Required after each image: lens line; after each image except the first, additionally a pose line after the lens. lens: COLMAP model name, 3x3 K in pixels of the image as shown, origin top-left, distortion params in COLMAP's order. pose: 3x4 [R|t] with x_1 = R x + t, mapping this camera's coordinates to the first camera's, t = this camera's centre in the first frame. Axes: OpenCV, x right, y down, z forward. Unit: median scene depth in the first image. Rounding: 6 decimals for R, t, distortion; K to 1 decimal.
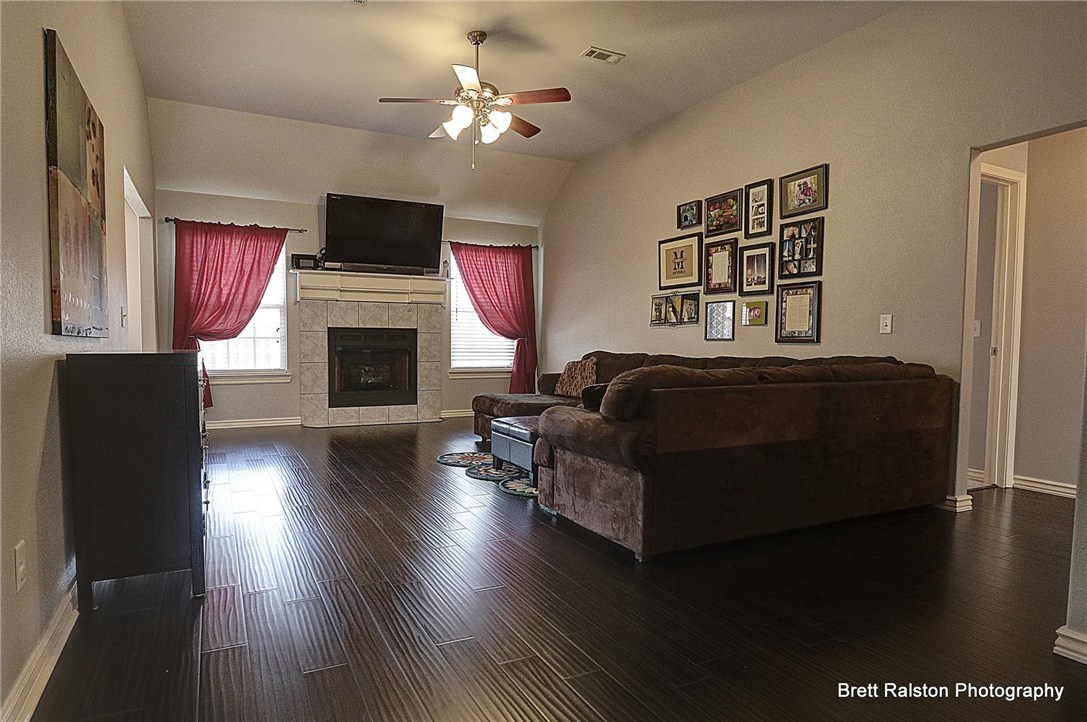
lens RADIAL K [[625.6, 0, 516.4], [0, 625.6, 379.6], [0, 0, 1]] dist [-0.006369, -0.001712]
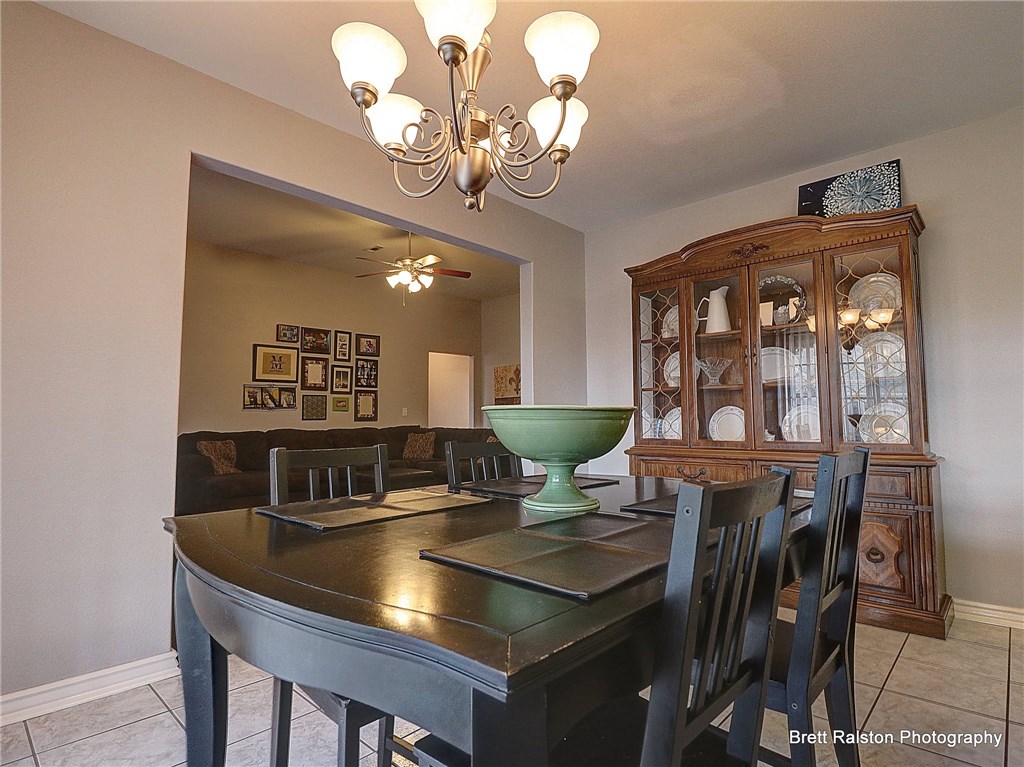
lens RADIAL K [[545.7, 0, 530.4], [0, 545.7, 378.0], [0, 0, 1]] dist [-0.003127, 0.000929]
pose [[-0.372141, 0.067396, 0.925726, -1.081124], [0.064448, 0.996829, -0.046665, -0.064536], [-0.925936, 0.042296, -0.375304, 0.946388]]
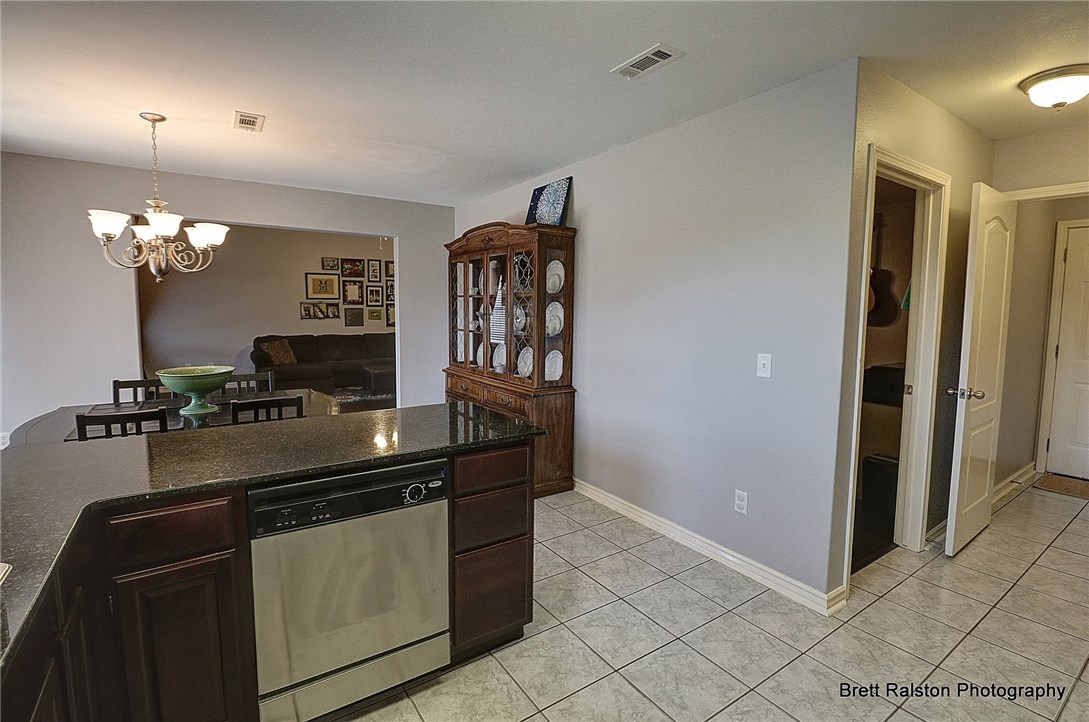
lens RADIAL K [[507.6, 0, 545.5], [0, 507.6, 354.0], [0, 0, 1]] dist [-0.016101, -0.004590]
pose [[-0.149015, -0.100764, 0.983688, -1.420052], [0.054639, 0.992436, 0.109937, -0.116131], [-0.987324, 0.070130, -0.142382, 0.566305]]
